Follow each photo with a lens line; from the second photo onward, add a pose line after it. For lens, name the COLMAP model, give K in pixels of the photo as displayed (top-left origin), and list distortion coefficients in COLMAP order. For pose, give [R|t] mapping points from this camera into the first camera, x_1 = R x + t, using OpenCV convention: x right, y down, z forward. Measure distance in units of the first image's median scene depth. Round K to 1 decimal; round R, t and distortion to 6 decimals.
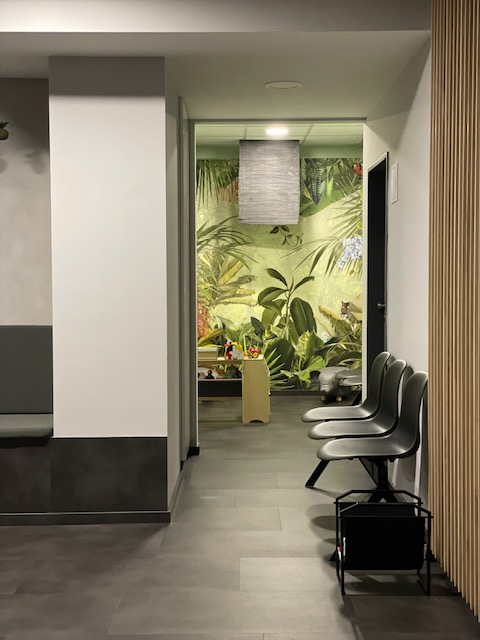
lens RADIAL K [[940.7, 0, 243.5], [0, 940.7, 318.7], [0, 0, 1]] dist [0.122585, 0.000000]
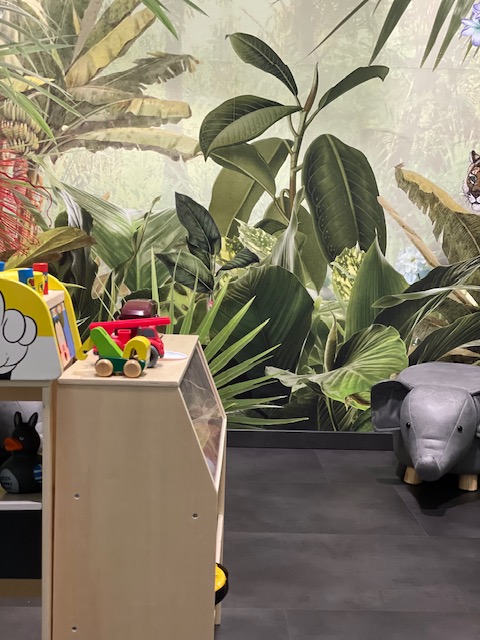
lens RADIAL K [[940.7, 0, 239.0], [0, 940.7, 314.3], [0, 0, 1]] dist [0.122585, 0.000000]
pose [[0.999123, 0.030747, 0.028416, 0.020912], [-0.032508, 0.997436, 0.063753, 0.017285], [-0.026383, -0.064621, 0.997561, 0.688180]]
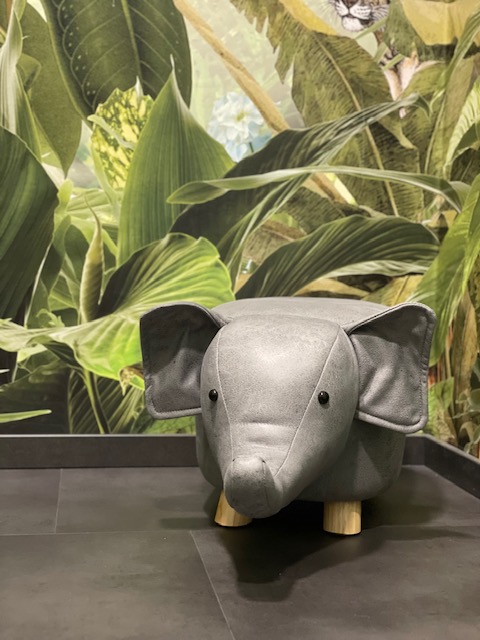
lens RADIAL K [[940.7, 0, 244.0], [0, 940.7, 317.2], [0, 0, 1]] dist [0.122585, 0.000000]
pose [[0.986594, 0.025384, 0.161206, 0.060839], [-0.027679, 0.999545, 0.012006, 0.051995], [-0.160828, -0.016307, 0.986848, 0.830050]]
